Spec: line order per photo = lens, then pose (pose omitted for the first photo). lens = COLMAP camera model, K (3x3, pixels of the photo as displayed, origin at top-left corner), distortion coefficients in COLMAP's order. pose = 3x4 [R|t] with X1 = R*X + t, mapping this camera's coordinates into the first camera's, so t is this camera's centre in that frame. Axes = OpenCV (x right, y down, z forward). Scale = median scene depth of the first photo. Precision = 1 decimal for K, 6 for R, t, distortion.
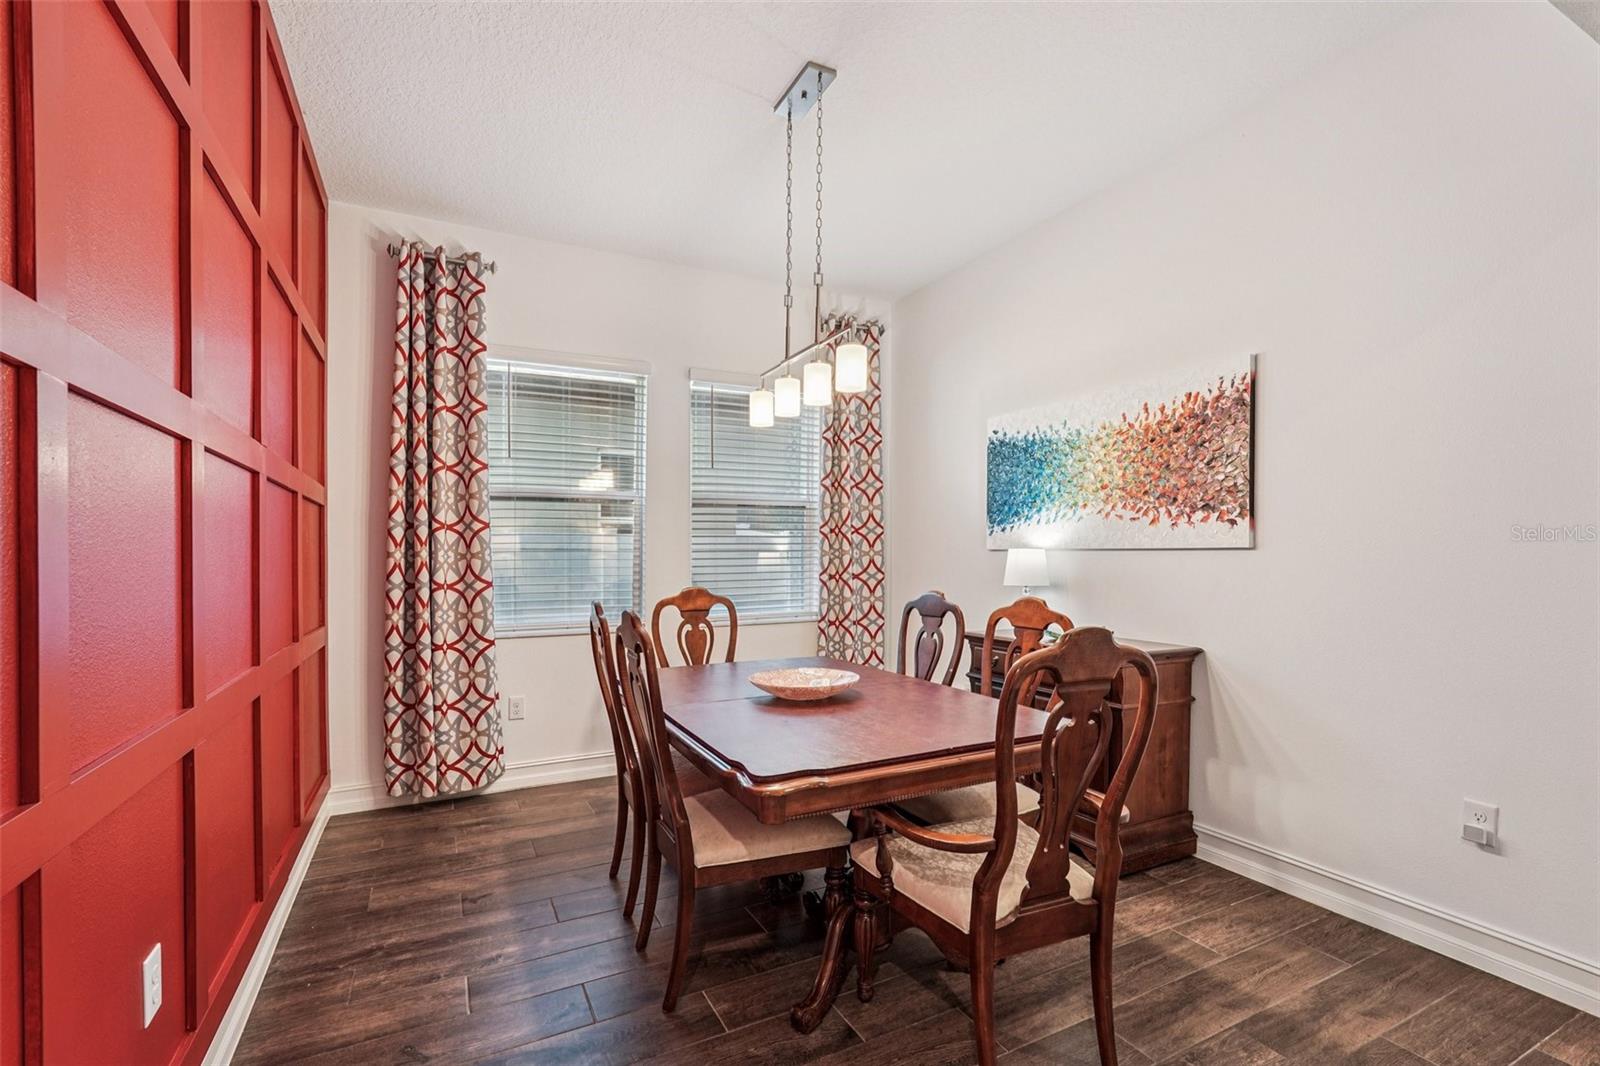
lens RADIAL K [[713.5, 0, 801.3], [0, 713.5, 560.2], [0, 0, 1]] dist [-0.014901, 0.008709]
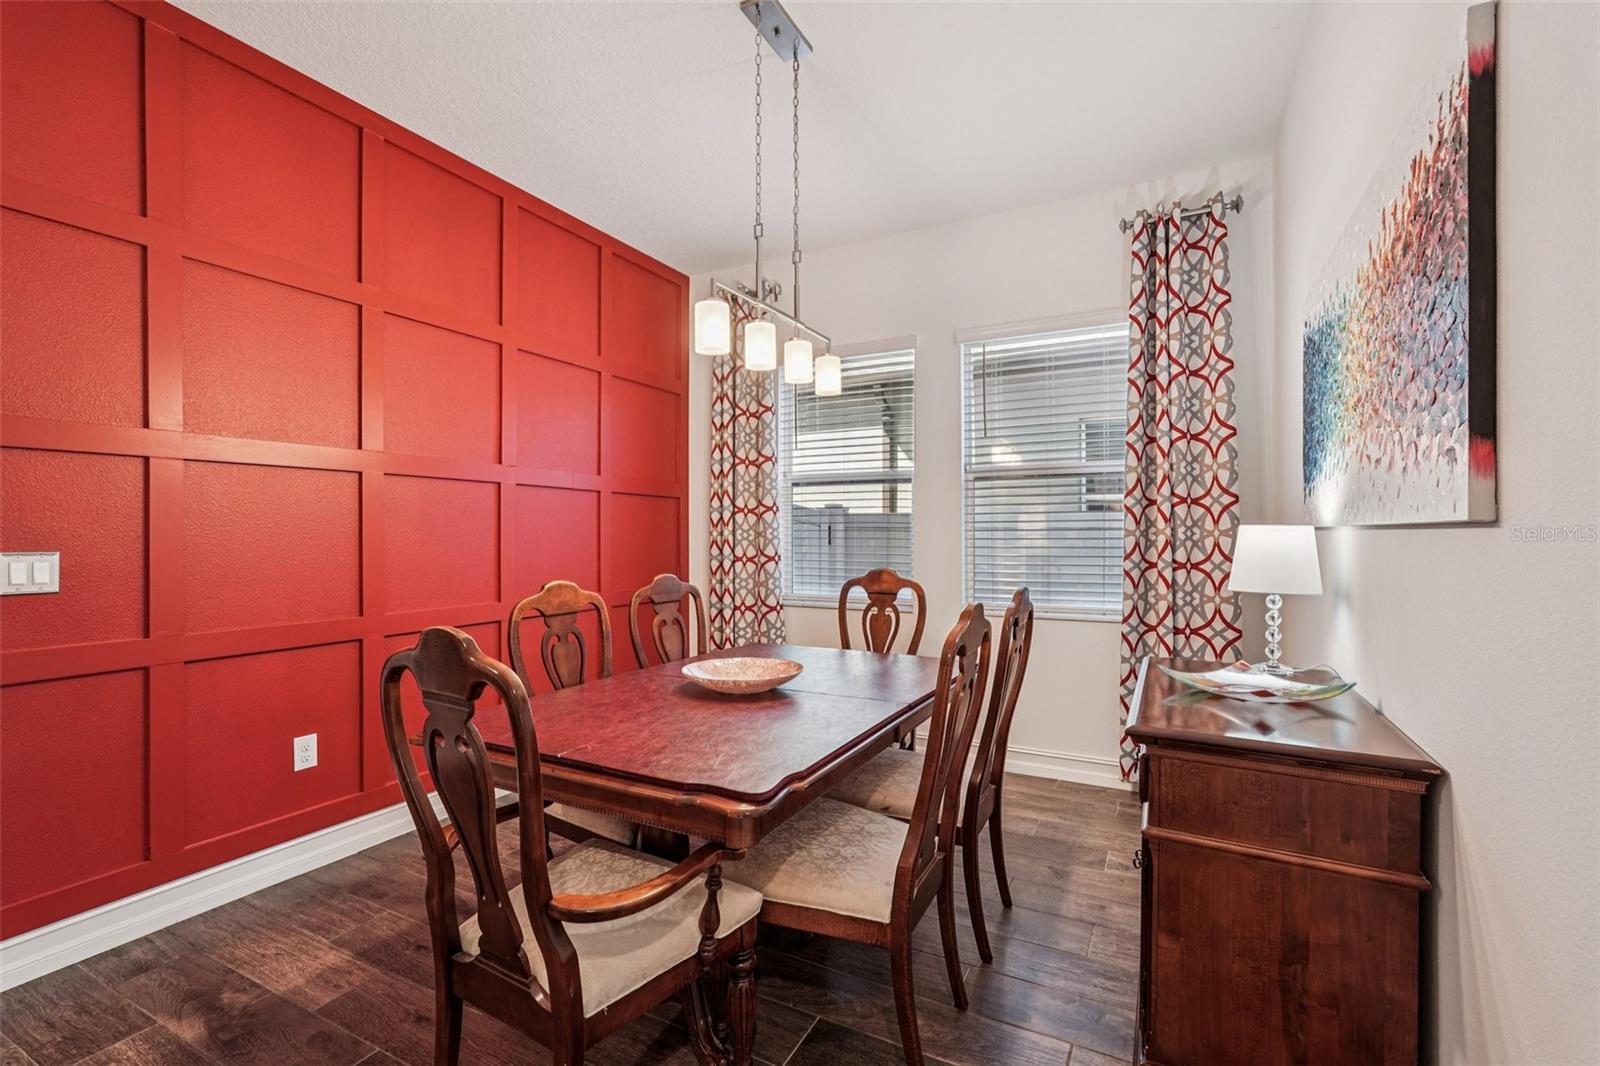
lens RADIAL K [[698.7, 0, 794.2], [0, 698.7, 531.9], [0, 0, 1]] dist [-0.001295, 0.000129]
pose [[0.575432, 0.001137, -0.817849, 0.650083], [-0.008943, 0.999948, -0.004902, -0.006211], [0.817801, 0.010135, 0.575412, 0.442575]]
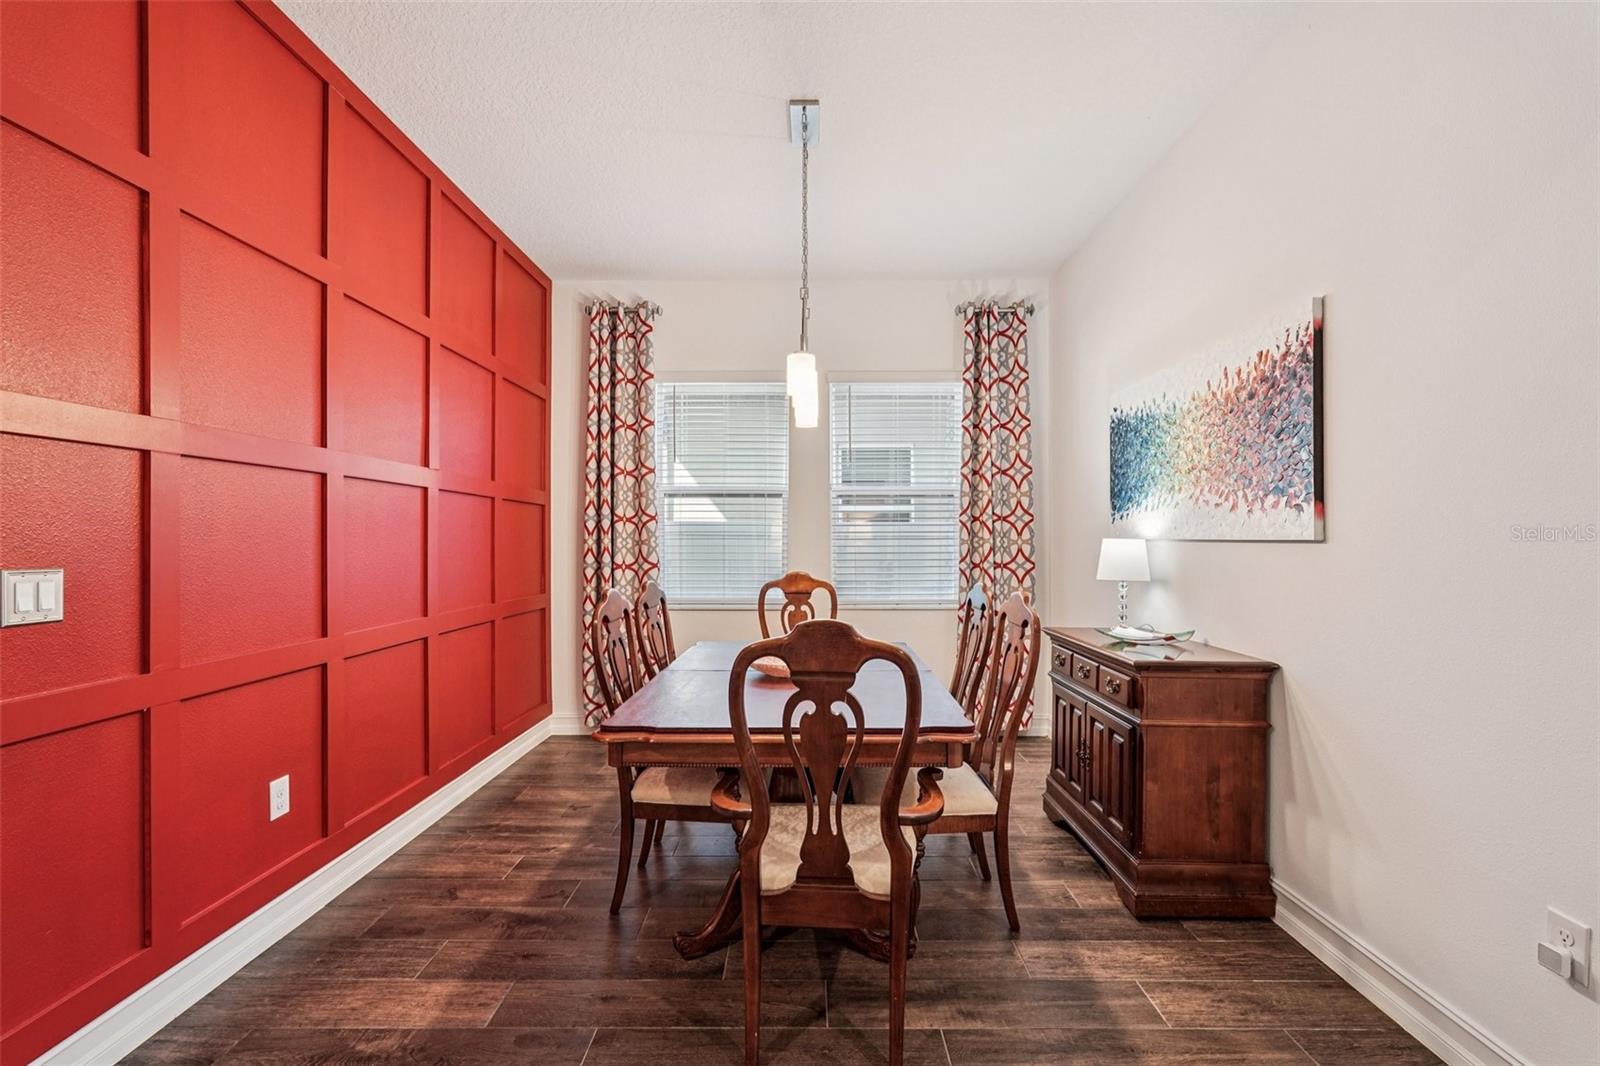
lens RADIAL K [[705.3, 0, 800.0], [0, 705.3, 533.0], [0, 0, 1]] dist [-0.011905, 0.006092]
pose [[0.886415, 0.000860, -0.462891, 0.433059], [-0.008497, 0.999860, -0.014414, -0.008618], [0.462814, 0.016710, 0.886298, 0.034332]]
